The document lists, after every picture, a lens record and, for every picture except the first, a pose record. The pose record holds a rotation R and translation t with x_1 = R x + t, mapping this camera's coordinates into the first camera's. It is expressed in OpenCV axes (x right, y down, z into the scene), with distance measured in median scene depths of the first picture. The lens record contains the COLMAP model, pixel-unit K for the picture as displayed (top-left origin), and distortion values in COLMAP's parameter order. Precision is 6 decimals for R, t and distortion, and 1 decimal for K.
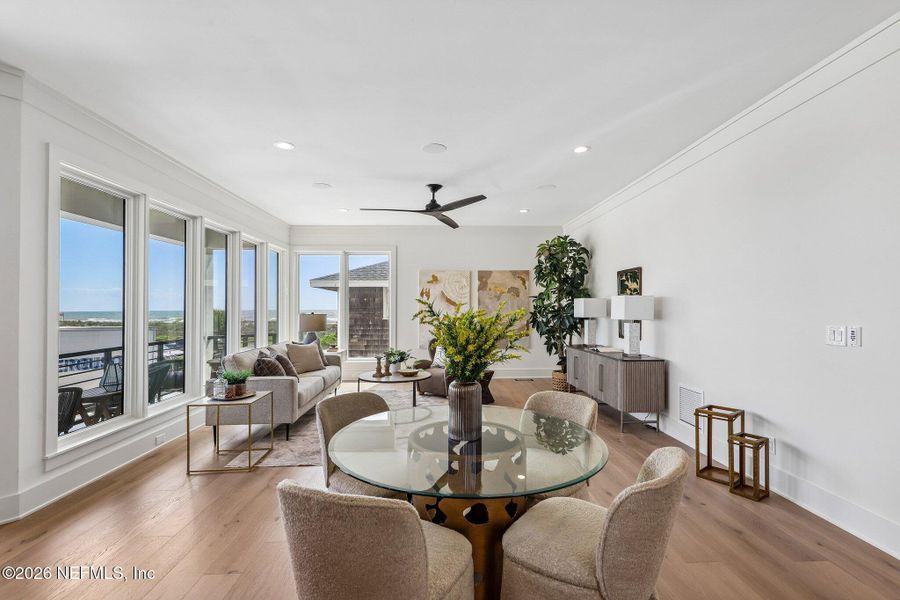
lens RADIAL K [[406.6, 0, 454.6], [0, 406.6, 300.4], [0, 0, 1]] dist [0.002316, -0.001553]
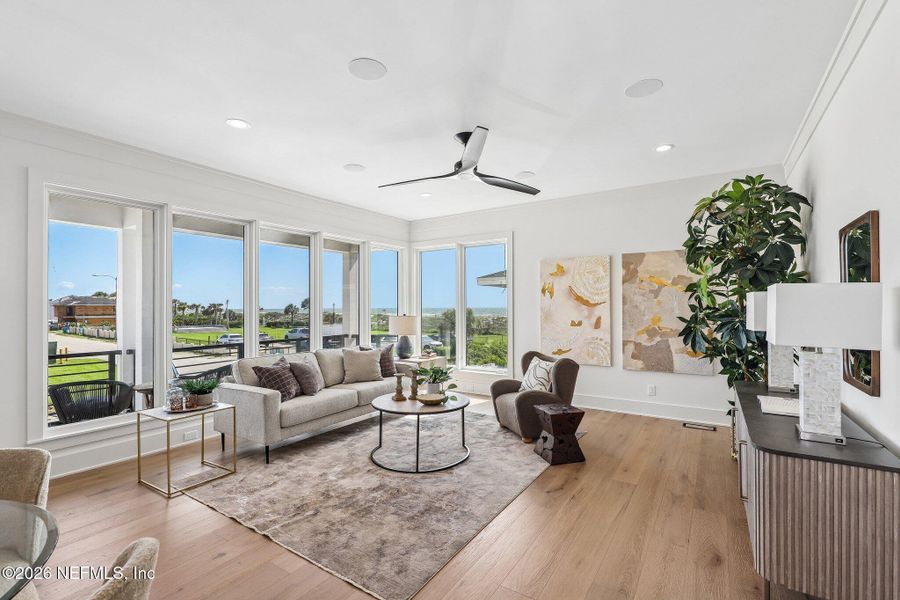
lens RADIAL K [[406.6, 0, 448.5], [0, 406.6, 302.6], [0, 0, 1]] dist [0.002316, -0.001553]
pose [[0.810912, -0.005195, -0.585145, 0.301822], [0.012683, 0.999882, 0.008699, -0.002651], [0.585031, -0.014476, 0.810882, 0.381619]]
